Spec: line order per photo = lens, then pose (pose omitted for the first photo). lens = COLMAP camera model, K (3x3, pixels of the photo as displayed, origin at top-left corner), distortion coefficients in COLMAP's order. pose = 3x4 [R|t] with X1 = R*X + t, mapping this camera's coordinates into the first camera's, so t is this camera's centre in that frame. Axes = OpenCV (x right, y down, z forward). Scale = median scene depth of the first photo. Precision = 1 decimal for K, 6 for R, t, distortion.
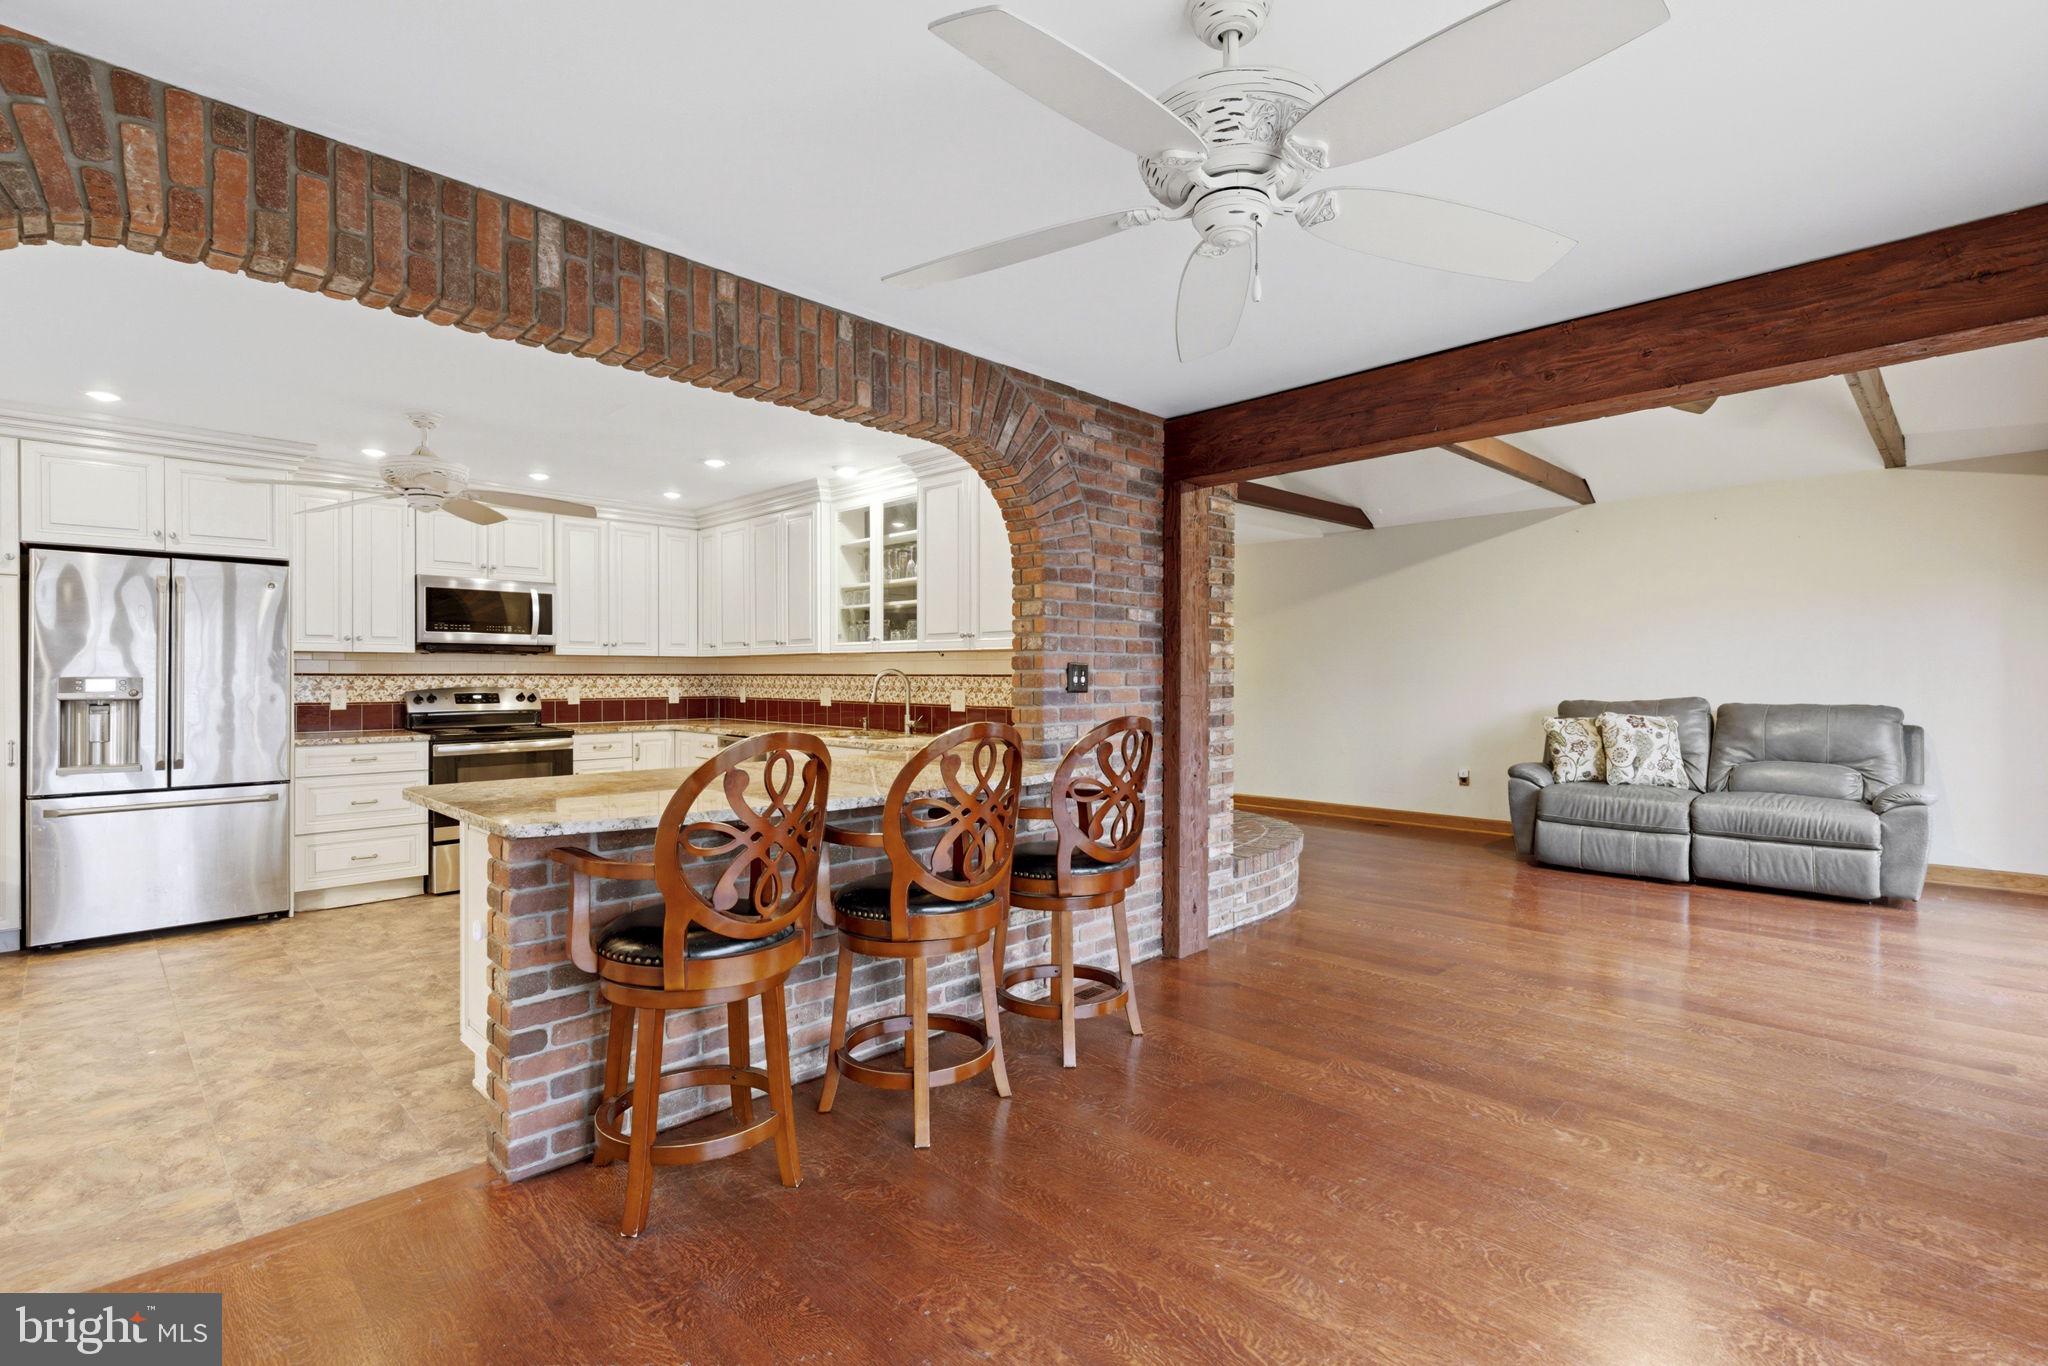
lens RADIAL K [[938.2, 0, 1041.9], [0, 938.2, 676.0], [0, 0, 1]] dist [0.003691, -0.000453]
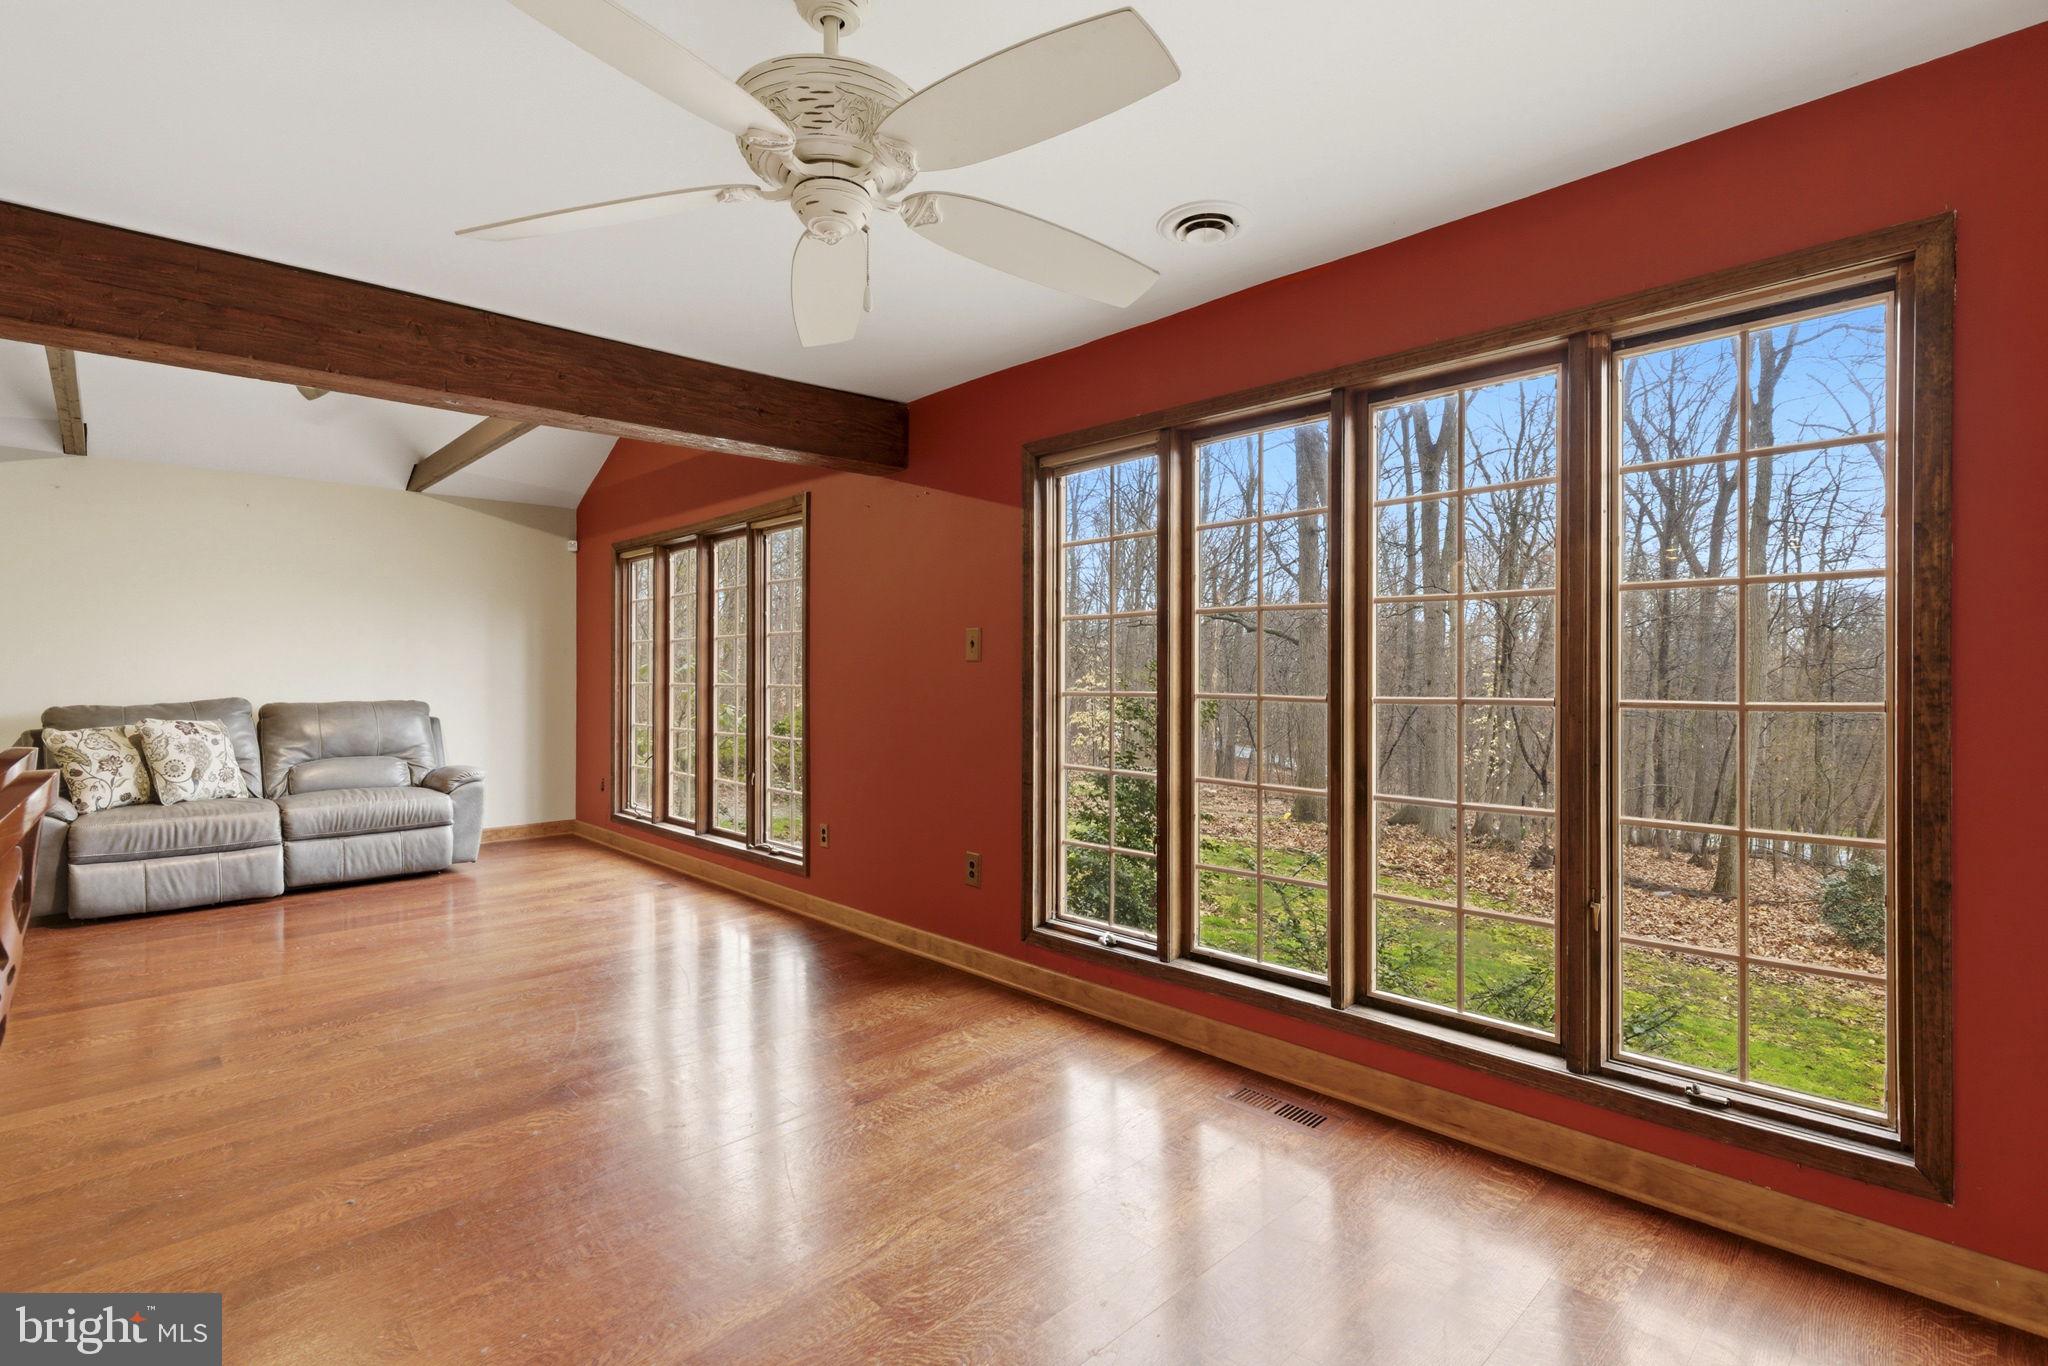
lens RADIAL K [[938.2, 0, 1041.9], [0, 938.2, 676.0], [0, 0, 1]] dist [0.003691, -0.000453]
pose [[0.039267, -0.001132, 0.999228, -0.216630], [0.001530, 0.999998, 0.001073, 0.001663], [-0.999228, 0.001487, 0.039268, 0.207415]]
